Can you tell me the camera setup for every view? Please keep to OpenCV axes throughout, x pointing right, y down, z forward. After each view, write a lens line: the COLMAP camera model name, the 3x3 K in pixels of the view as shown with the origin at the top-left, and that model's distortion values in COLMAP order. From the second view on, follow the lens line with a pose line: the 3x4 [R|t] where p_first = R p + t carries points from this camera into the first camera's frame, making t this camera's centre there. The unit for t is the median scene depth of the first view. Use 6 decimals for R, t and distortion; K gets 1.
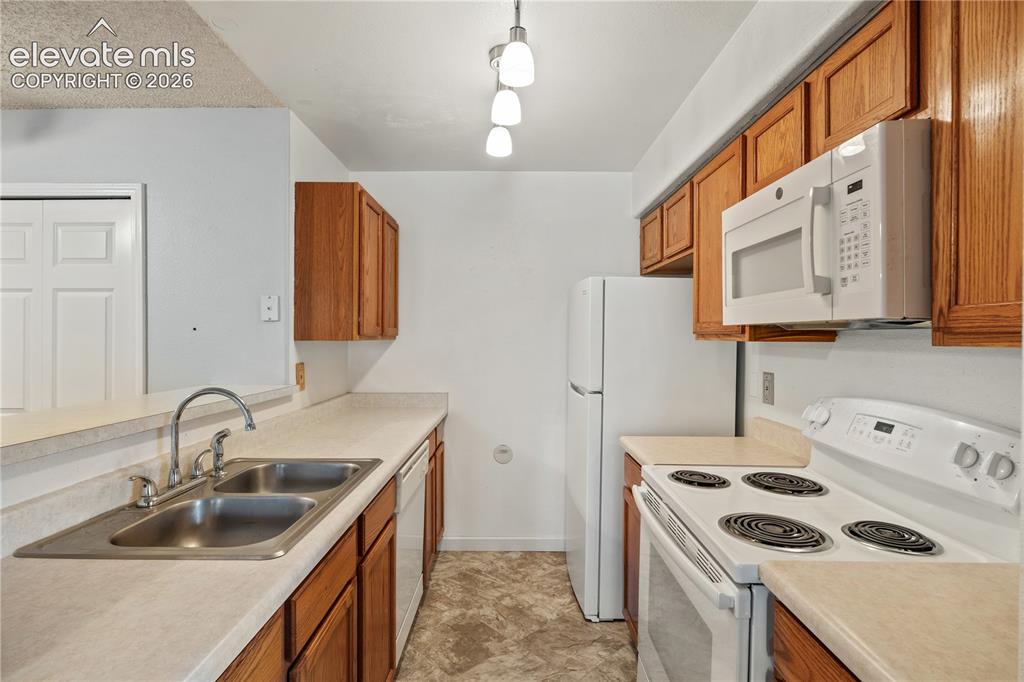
lens RADIAL K [[507.3, 0, 514.2], [0, 507.3, 341.9], [0, 0, 1]] dist [0.003812, 0.001223]
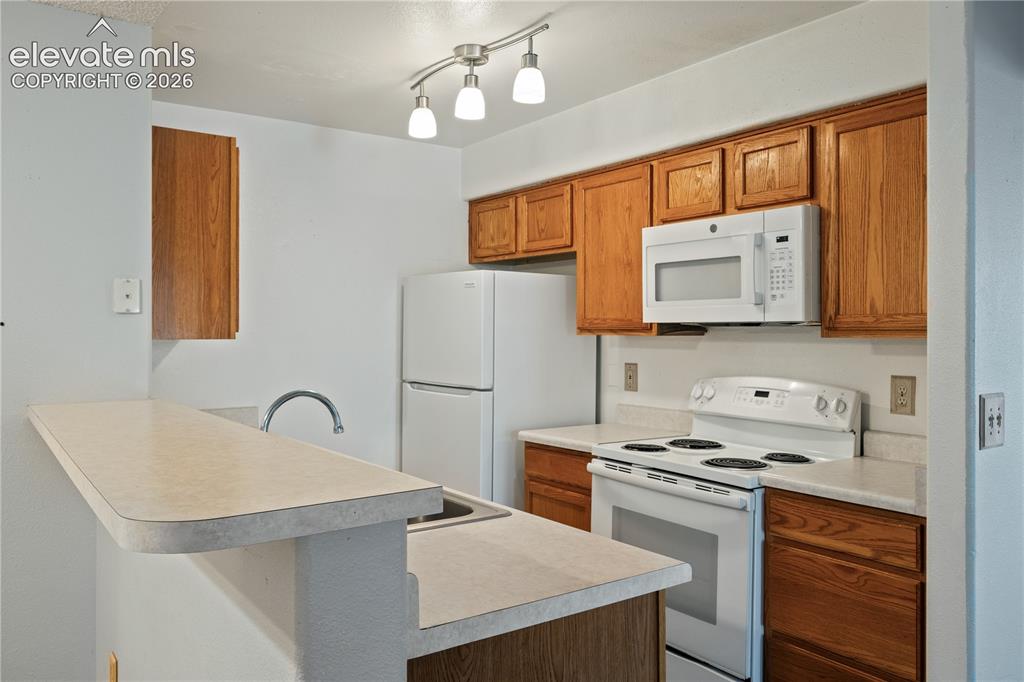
lens RADIAL K [[772.3, 0, 505.2], [0, 772.3, 341.8], [0, 0, 1]] dist [0.024493, -0.007795]
pose [[0.819867, -0.012425, 0.572419, -1.115288], [0.008987, 0.999921, 0.008833, -0.007511], [-0.572483, -0.002098, 0.819914, -0.388133]]
